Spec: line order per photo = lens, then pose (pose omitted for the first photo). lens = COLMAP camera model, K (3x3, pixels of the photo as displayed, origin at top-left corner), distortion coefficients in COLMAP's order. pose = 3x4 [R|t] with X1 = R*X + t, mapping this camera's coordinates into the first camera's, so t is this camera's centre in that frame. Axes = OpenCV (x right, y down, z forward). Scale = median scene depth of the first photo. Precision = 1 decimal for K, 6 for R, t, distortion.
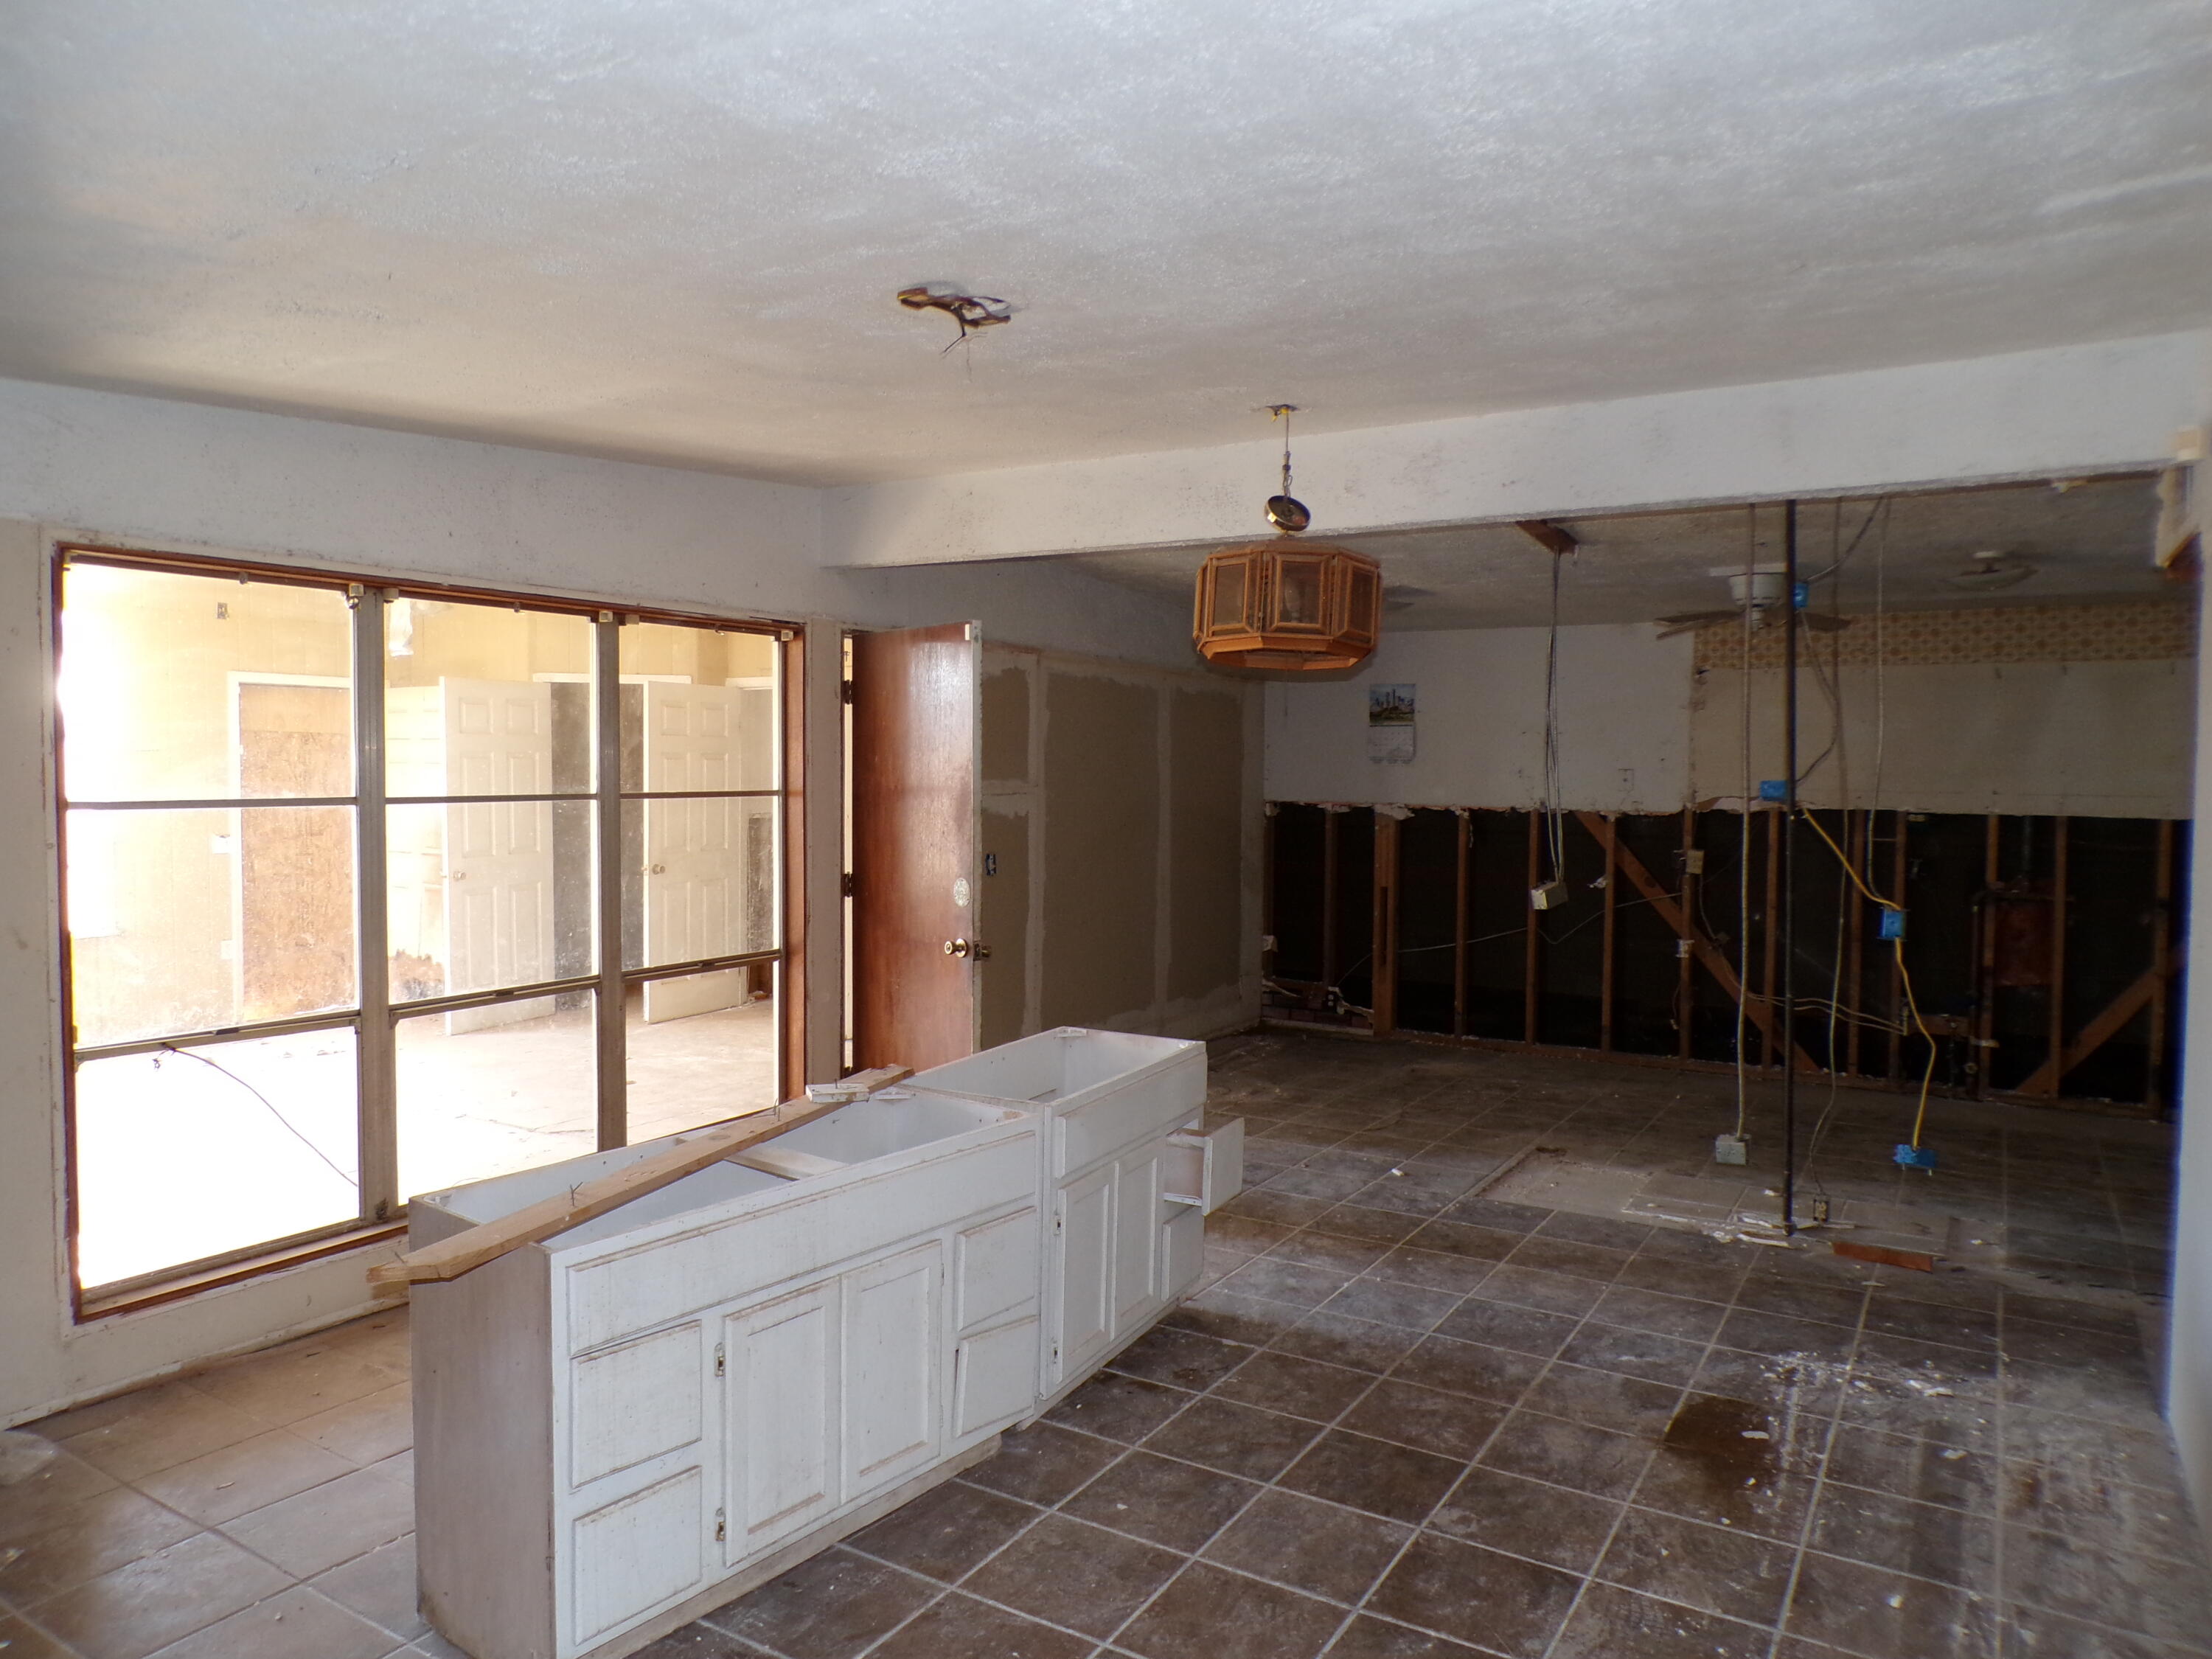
lens RADIAL K [[1489.5, 0, 1093.2], [0, 1489.5, 815.6], [0, 0, 1]] dist [-0.050614, 0.025857]
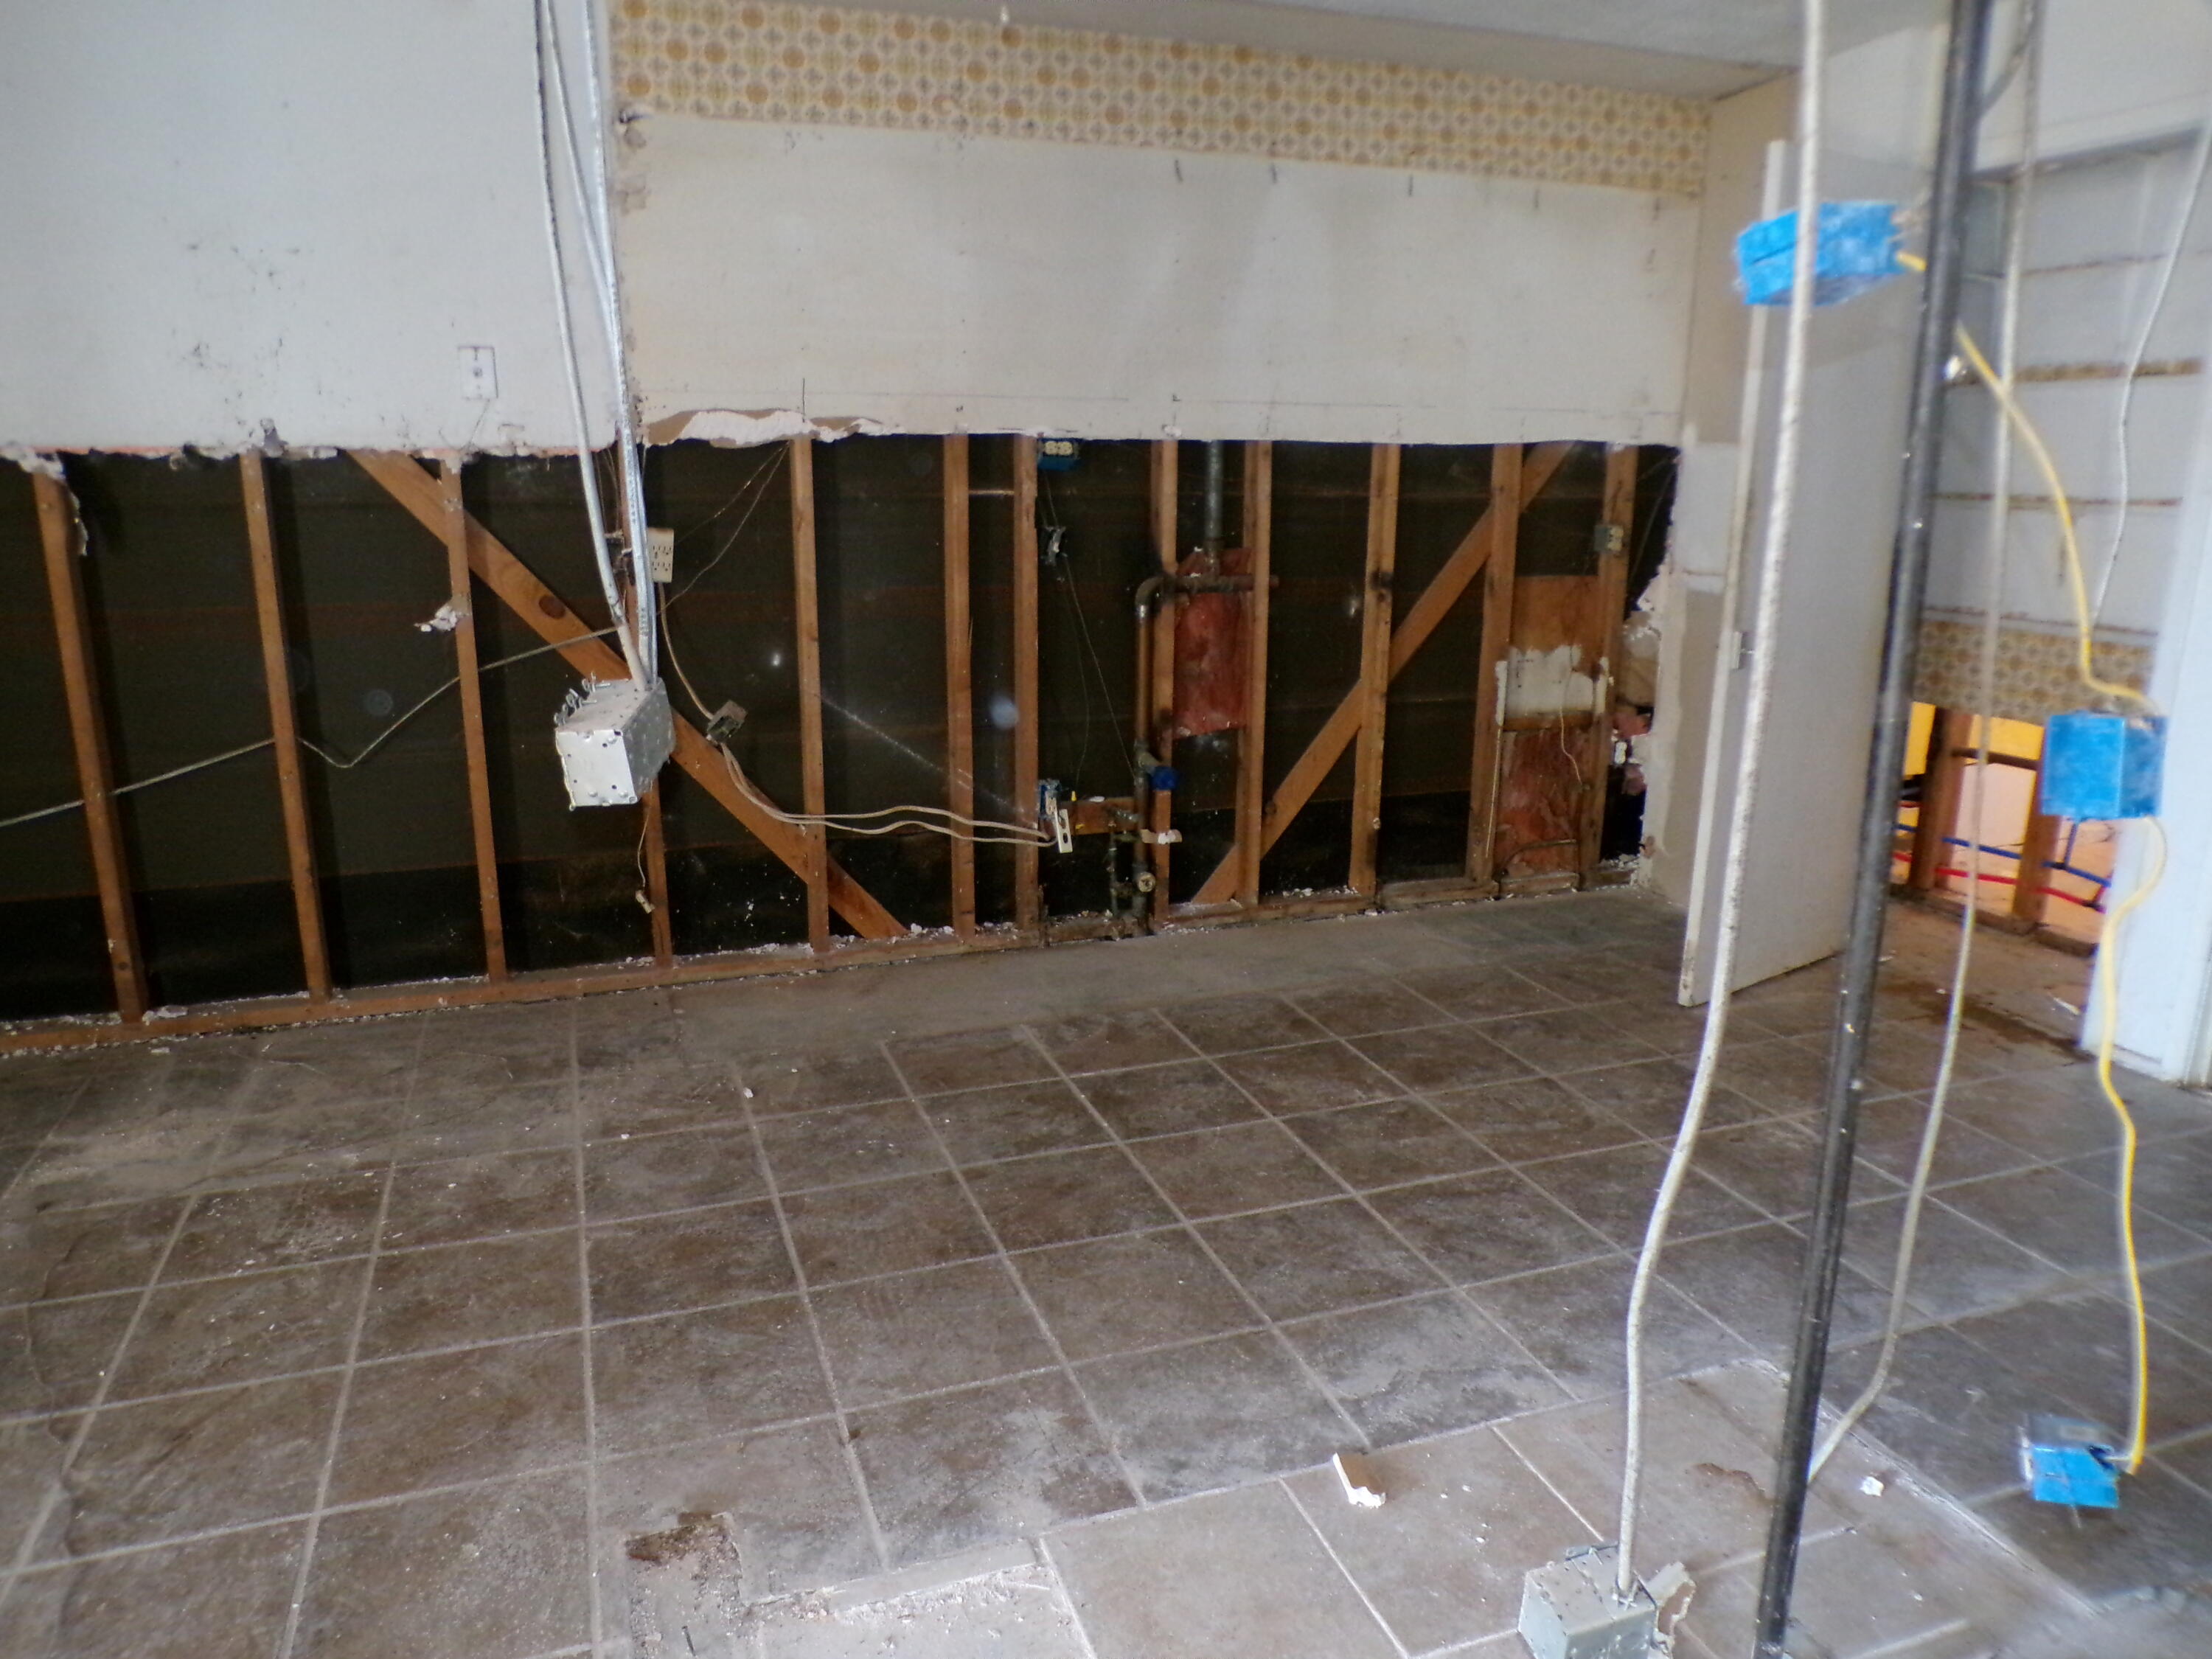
lens RADIAL K [[1489.5, 0, 1091.6], [0, 1489.5, 820.6], [0, 0, 1]] dist [-0.050614, 0.025857]
pose [[0.623420, -0.197187, 0.756614, 0.137060], [0.025454, 0.972282, 0.232421, 0.008203], [-0.781473, -0.125637, 0.611160, 0.652082]]
